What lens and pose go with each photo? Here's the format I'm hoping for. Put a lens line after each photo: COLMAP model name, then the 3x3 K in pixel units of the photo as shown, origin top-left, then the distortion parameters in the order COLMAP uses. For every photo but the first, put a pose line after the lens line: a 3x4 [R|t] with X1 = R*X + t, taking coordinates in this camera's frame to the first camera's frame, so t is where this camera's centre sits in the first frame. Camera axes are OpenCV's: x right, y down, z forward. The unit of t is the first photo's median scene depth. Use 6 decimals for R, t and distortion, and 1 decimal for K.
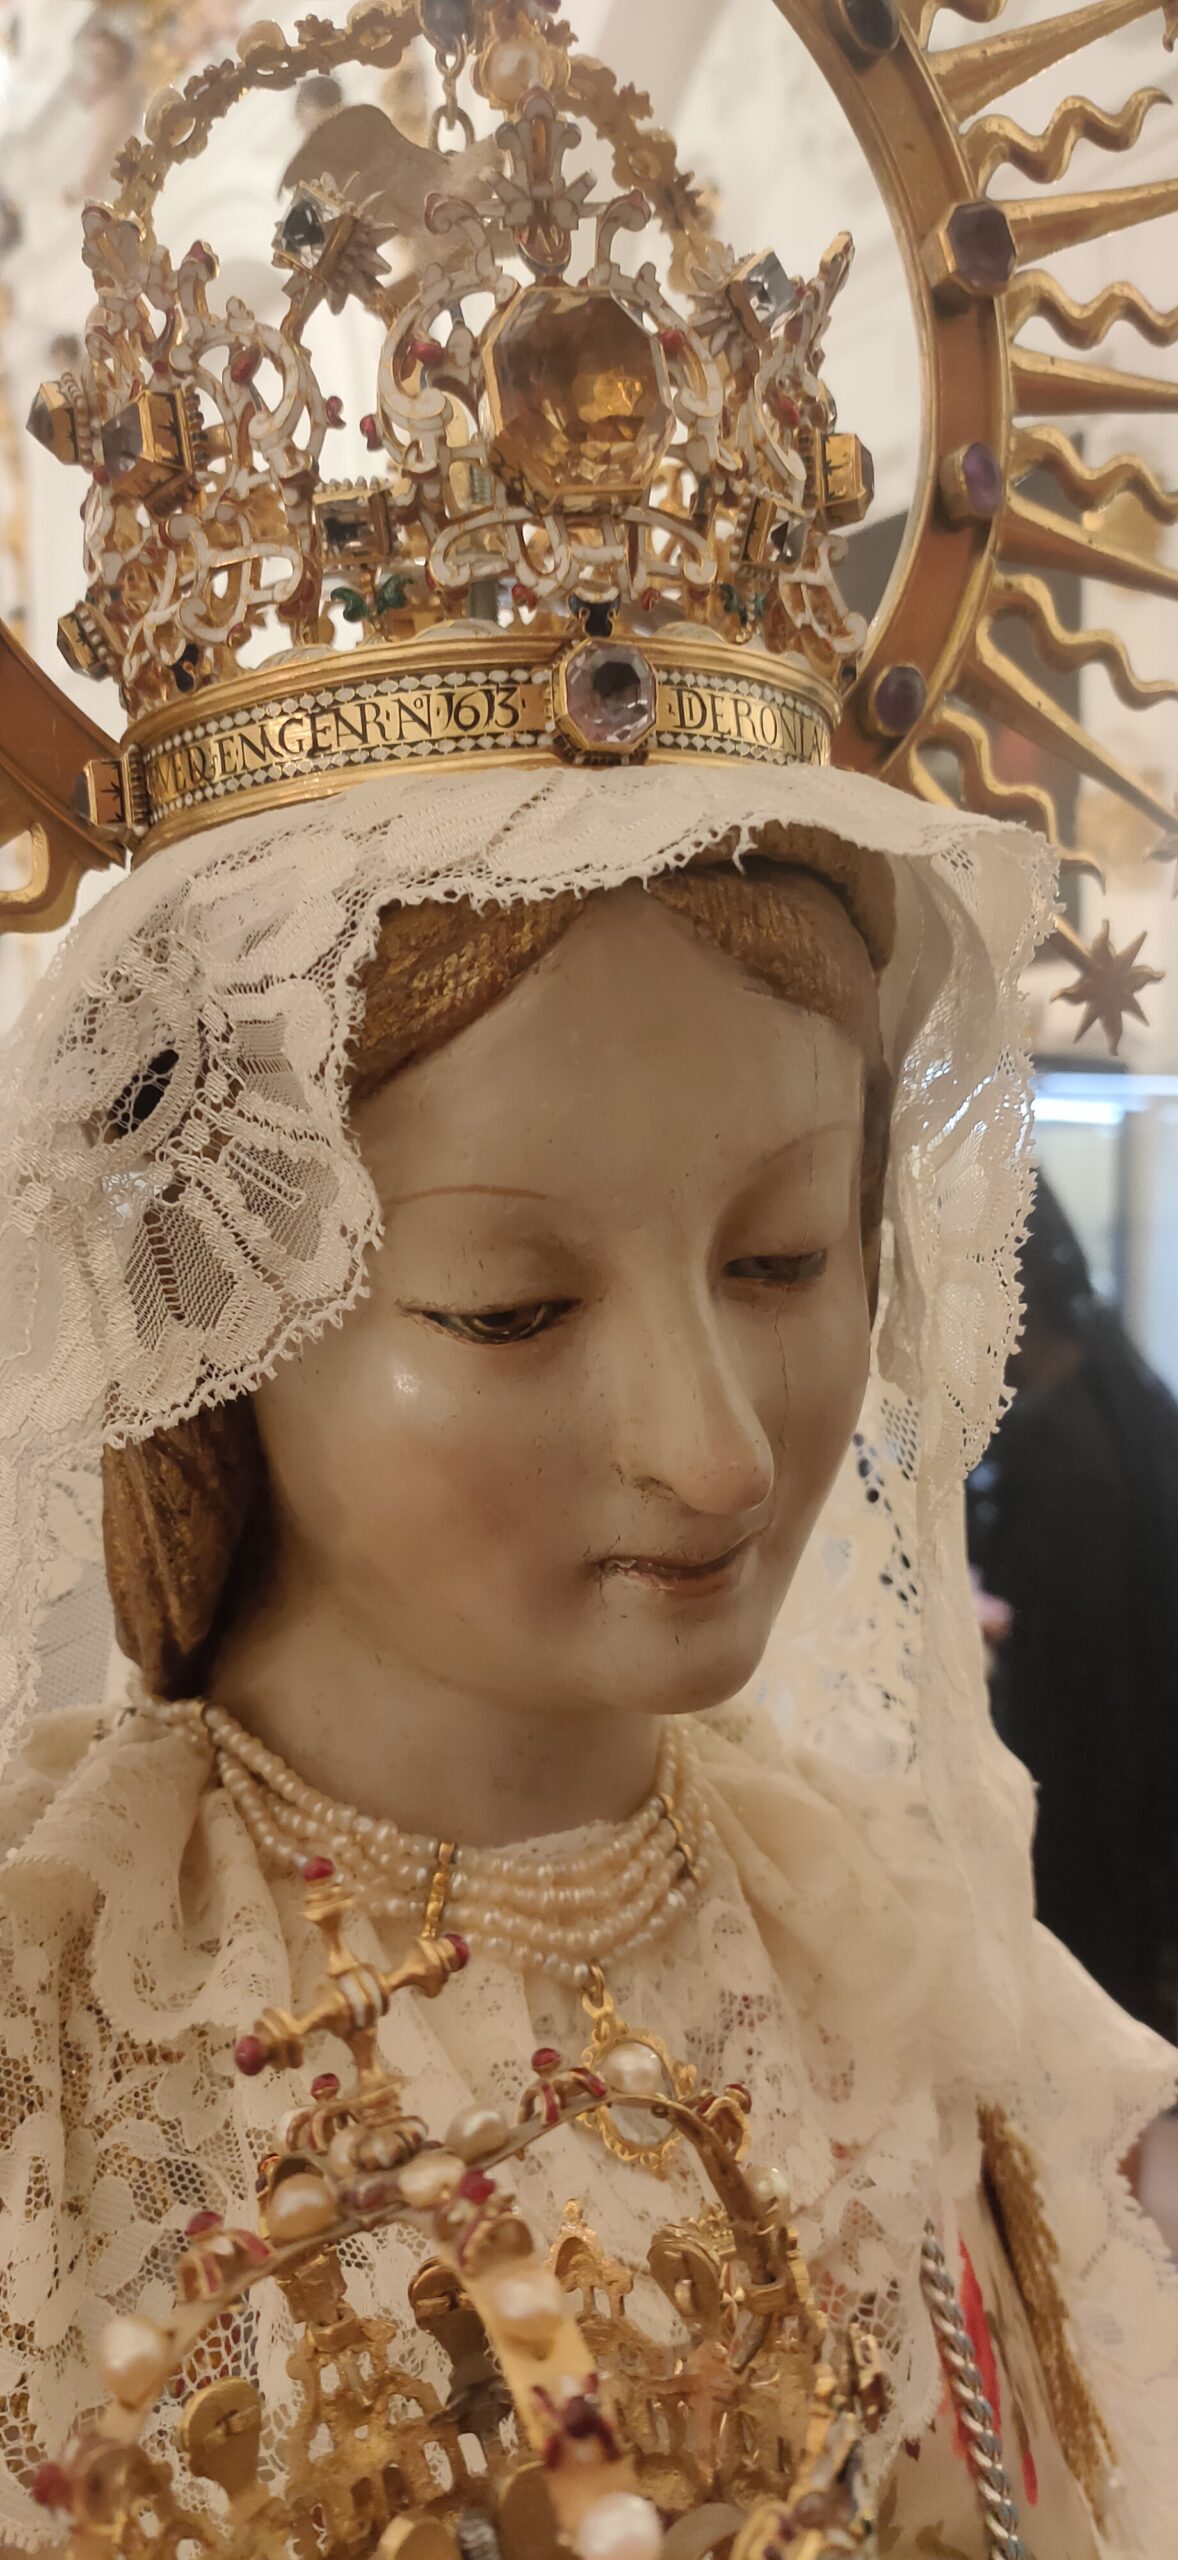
lens RADIAL K [[2132.5, 0, 593.4], [0, 2132.5, 1271.9], [0, 0, 1]] dist [-0.016876, 0.000344]
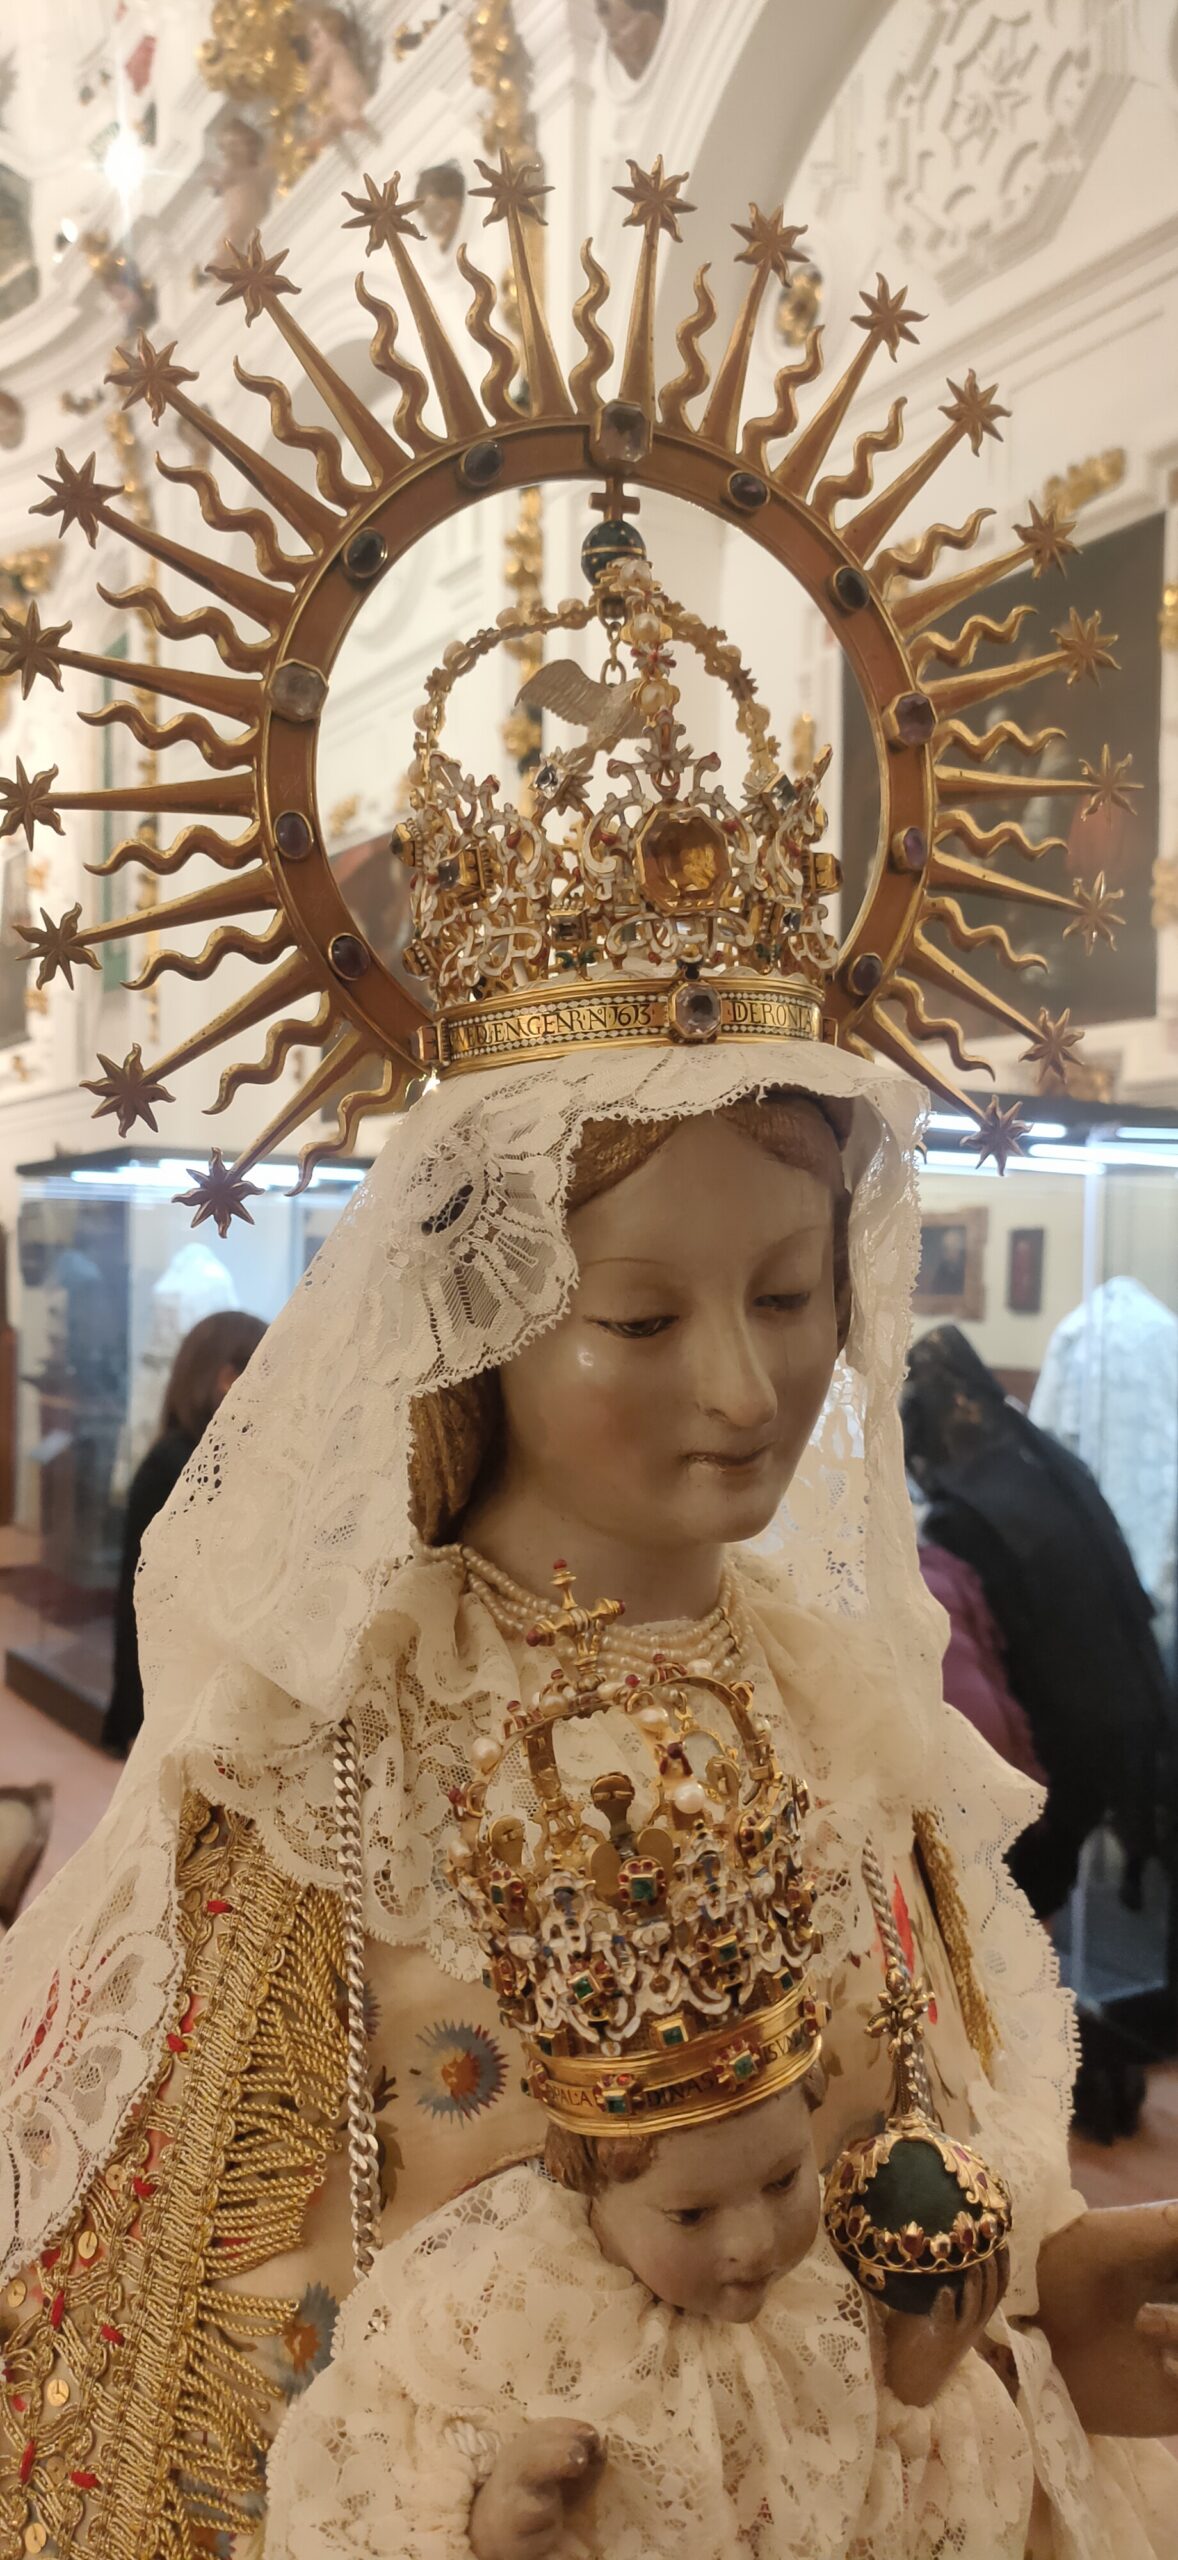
lens RADIAL K [[2132.5, 0, 598.3], [0, 2132.5, 1271.0], [0, 0, 1]] dist [-0.016876, 0.000344]
pose [[0.999052, 0.012195, -0.041793, 0.001386], [-0.012865, 0.999792, -0.015808, 0.003381], [0.041592, 0.016331, 0.999001, -0.900492]]
